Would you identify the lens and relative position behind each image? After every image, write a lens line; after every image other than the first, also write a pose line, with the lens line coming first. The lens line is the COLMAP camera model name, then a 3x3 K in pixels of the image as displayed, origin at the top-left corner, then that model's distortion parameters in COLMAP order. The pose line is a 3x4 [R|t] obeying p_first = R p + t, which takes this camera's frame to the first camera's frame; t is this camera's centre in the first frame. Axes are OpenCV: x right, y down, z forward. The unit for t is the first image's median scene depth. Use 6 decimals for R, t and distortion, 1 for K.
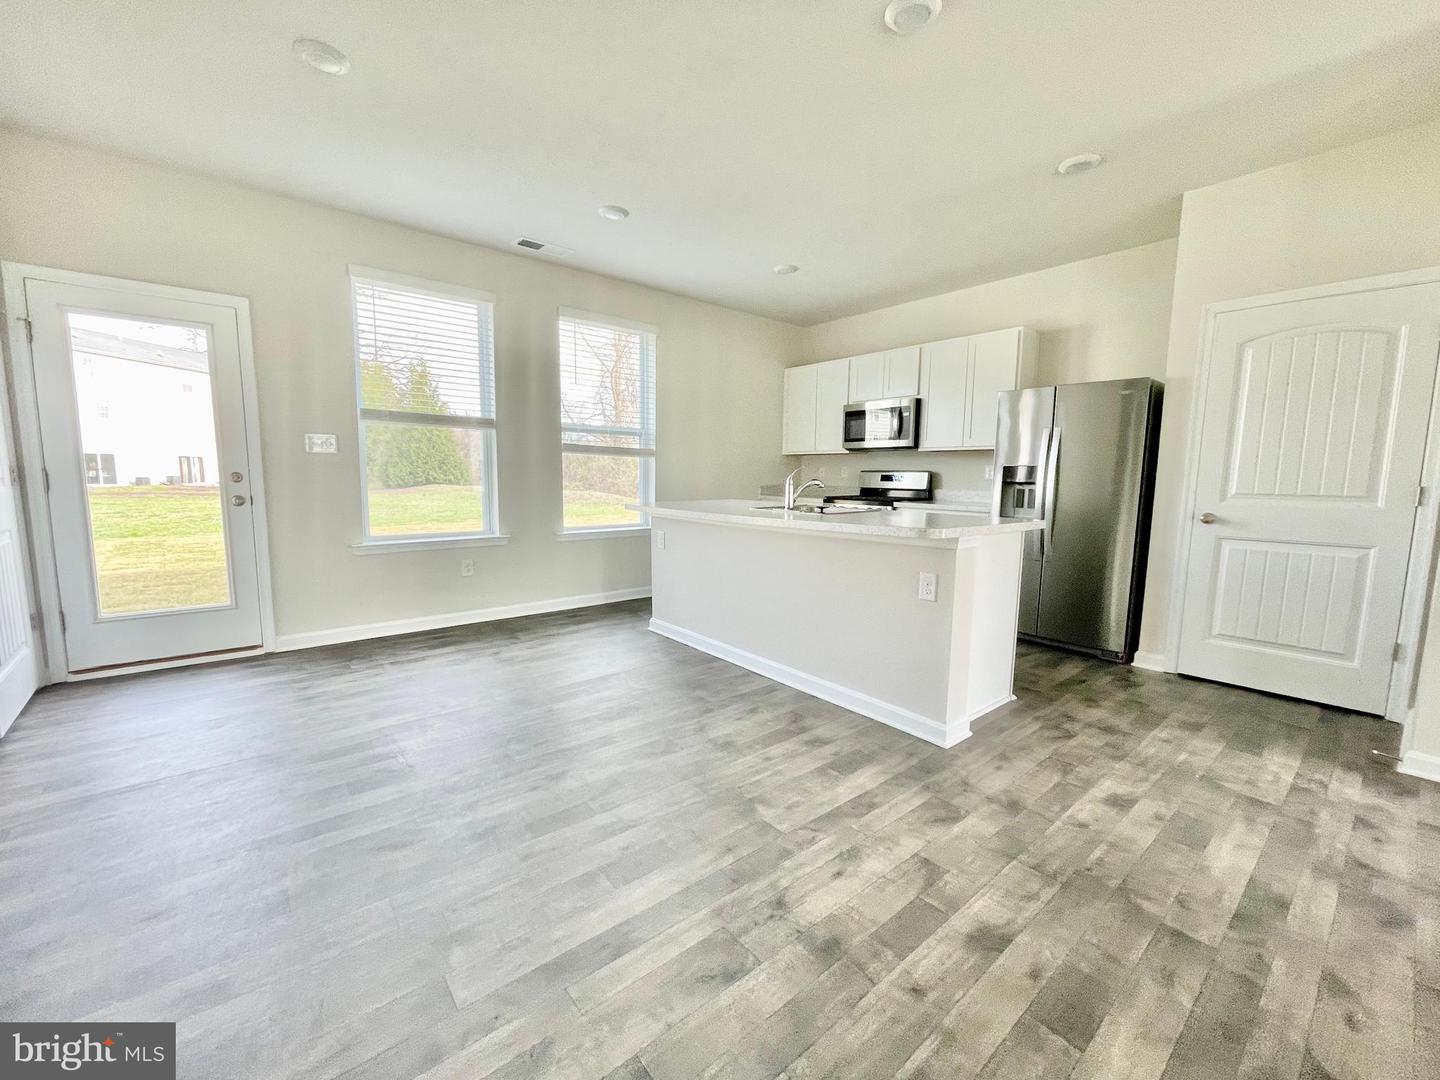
lens RADIAL K [[586.6, 0, 733.9], [0, 586.6, 540.2], [0, 0, 1]] dist [0.003005, 0.000571]
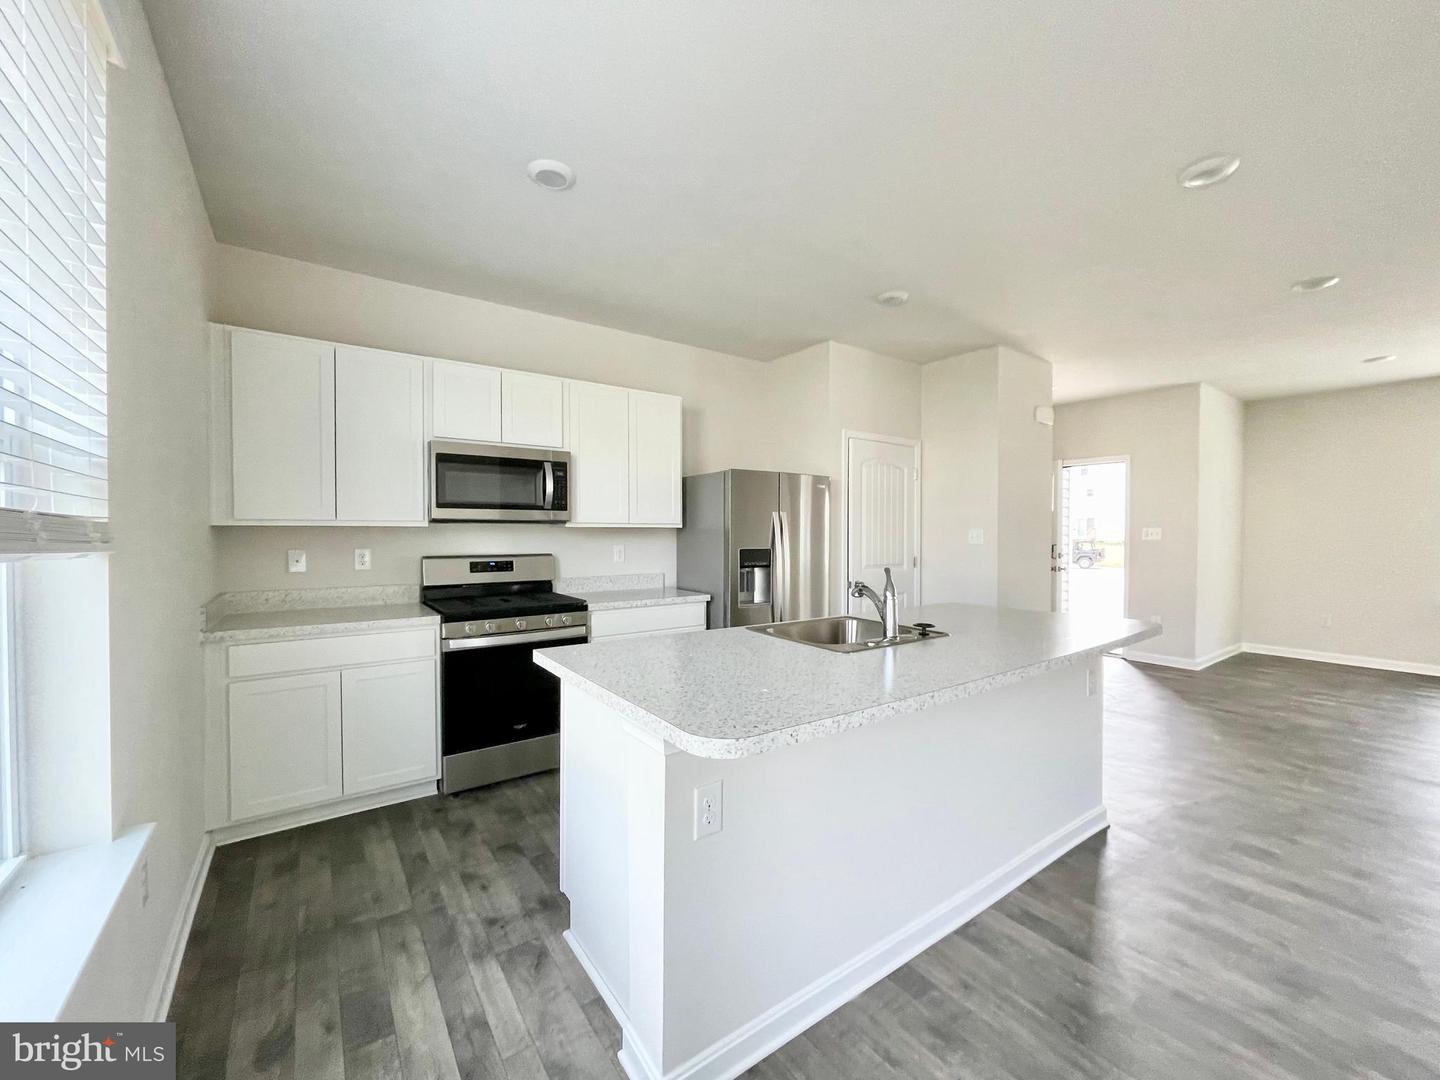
lens RADIAL K [[586.6, 0, 733.9], [0, 586.6, 540.2], [0, 0, 1]] dist [0.003005, 0.000571]
pose [[0.072668, -0.019052, 0.997174, -0.390025], [0.116528, 0.993132, 0.010483, -0.130182], [-0.990525, 0.115437, 0.074389, 0.810869]]
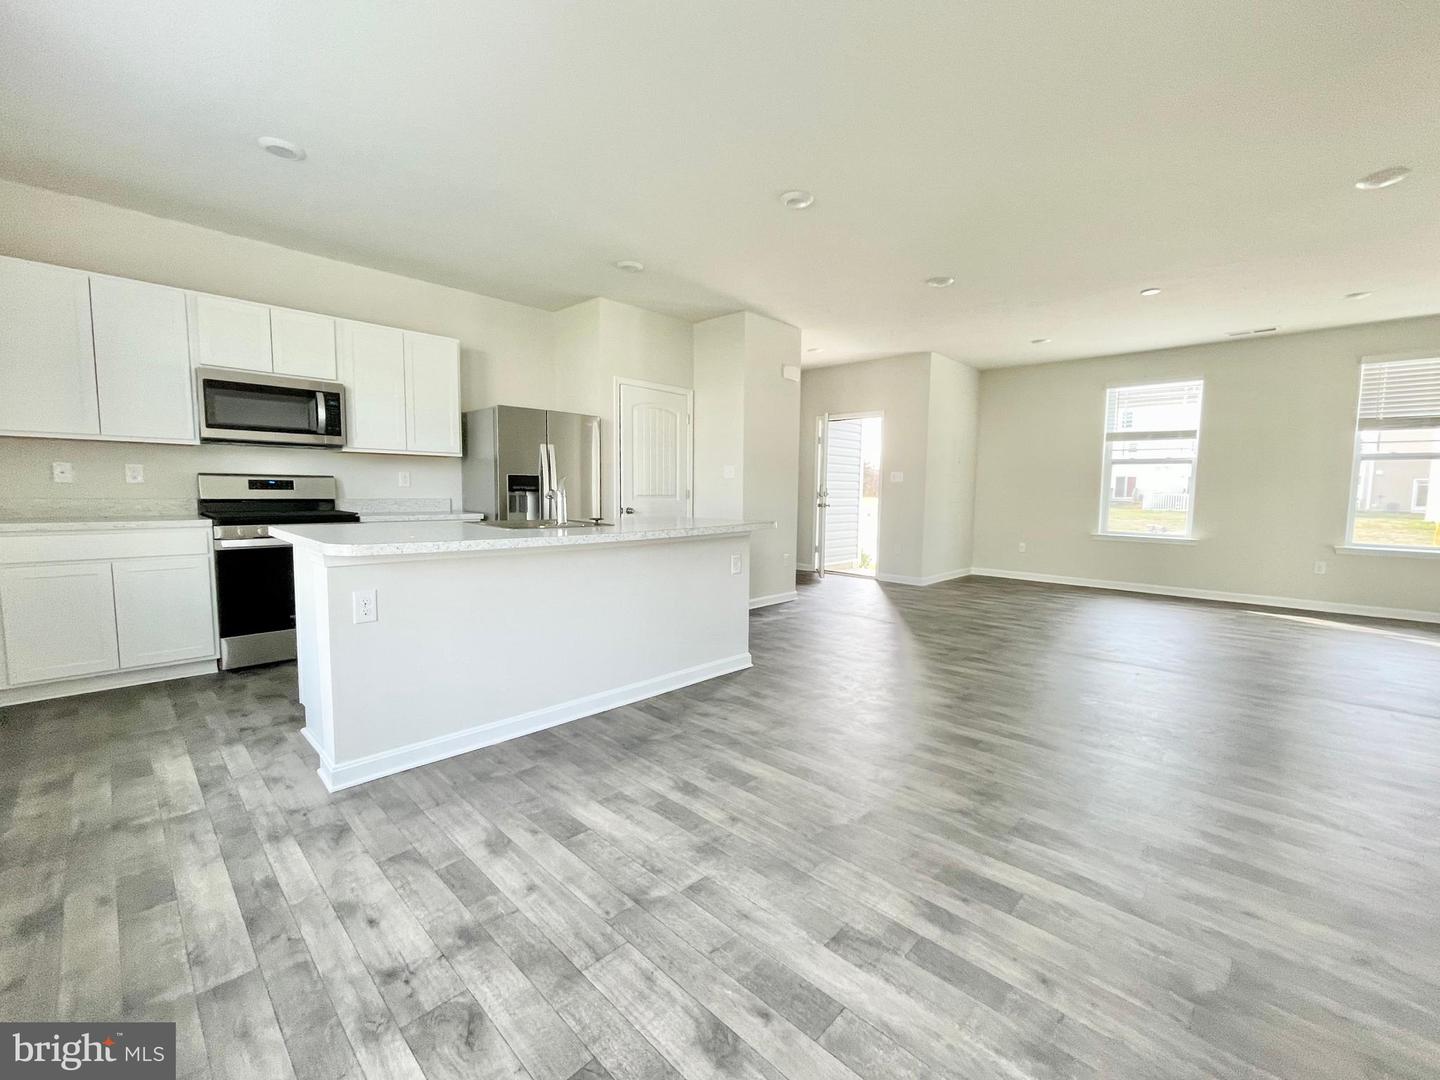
lens RADIAL K [[604.1, 0, 723.3], [0, 604.1, 540.2], [0, 0, 1]] dist [0.009730, 0.000571]
pose [[-0.094081, -0.091919, 0.991312, -0.597862], [0.101570, 0.989647, 0.101404, -0.069057], [-0.990370, 0.110228, -0.083771, 0.617052]]
